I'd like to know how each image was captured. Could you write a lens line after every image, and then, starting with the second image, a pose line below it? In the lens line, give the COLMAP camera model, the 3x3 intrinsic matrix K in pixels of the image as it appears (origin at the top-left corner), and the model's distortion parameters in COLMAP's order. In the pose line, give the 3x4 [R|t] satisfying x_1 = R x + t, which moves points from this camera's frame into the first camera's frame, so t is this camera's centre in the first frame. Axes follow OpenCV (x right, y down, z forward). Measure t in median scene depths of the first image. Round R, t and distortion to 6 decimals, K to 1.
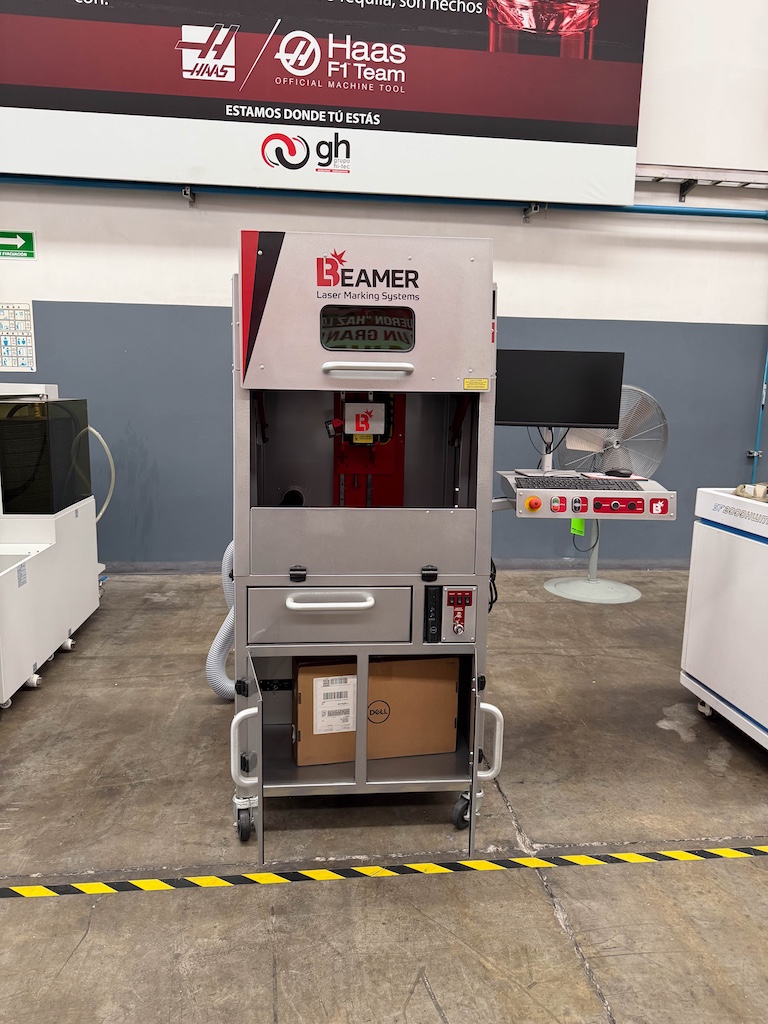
lens RADIAL K [[735.2, 0, 384.3], [0, 735.2, 500.7], [0, 0, 1]] dist [0.041103, -0.039703]
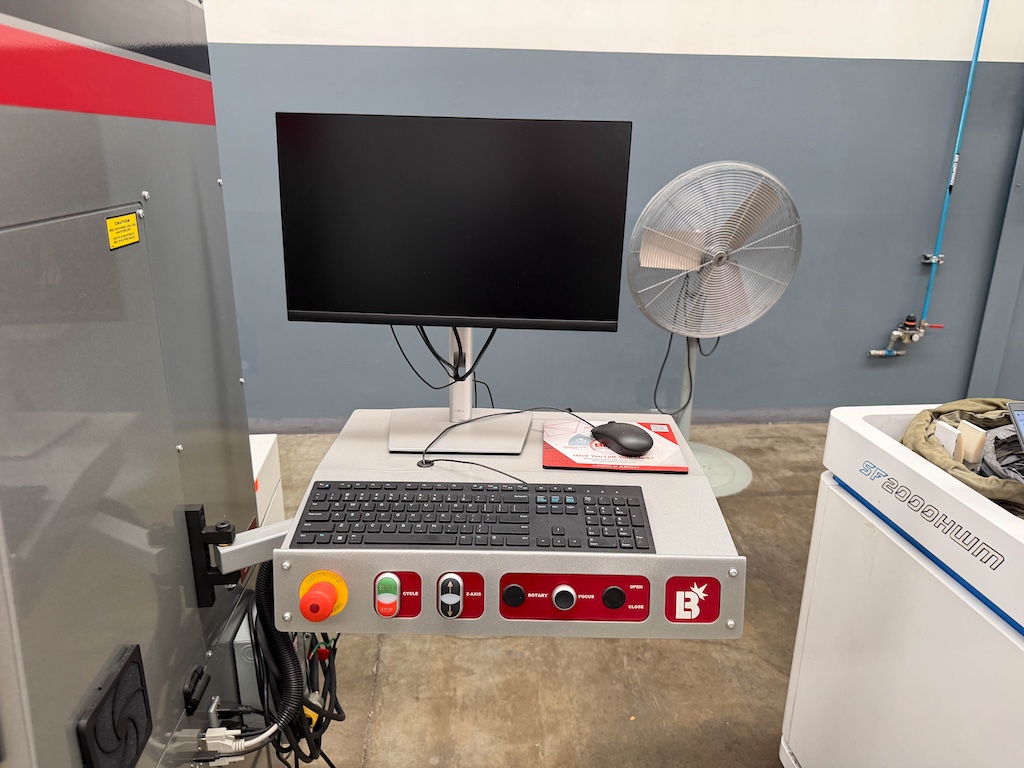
lens RADIAL K [[739.6, 0, 514.2], [0, 739.6, 380.0], [0, 0, 1]] dist [0.038747, -0.062420]
pose [[0.999646, -0.006005, -0.025928, 0.223681], [0.009956, 0.987857, 0.155044, -0.108342], [0.024682, -0.155247, 0.987567, 0.506649]]
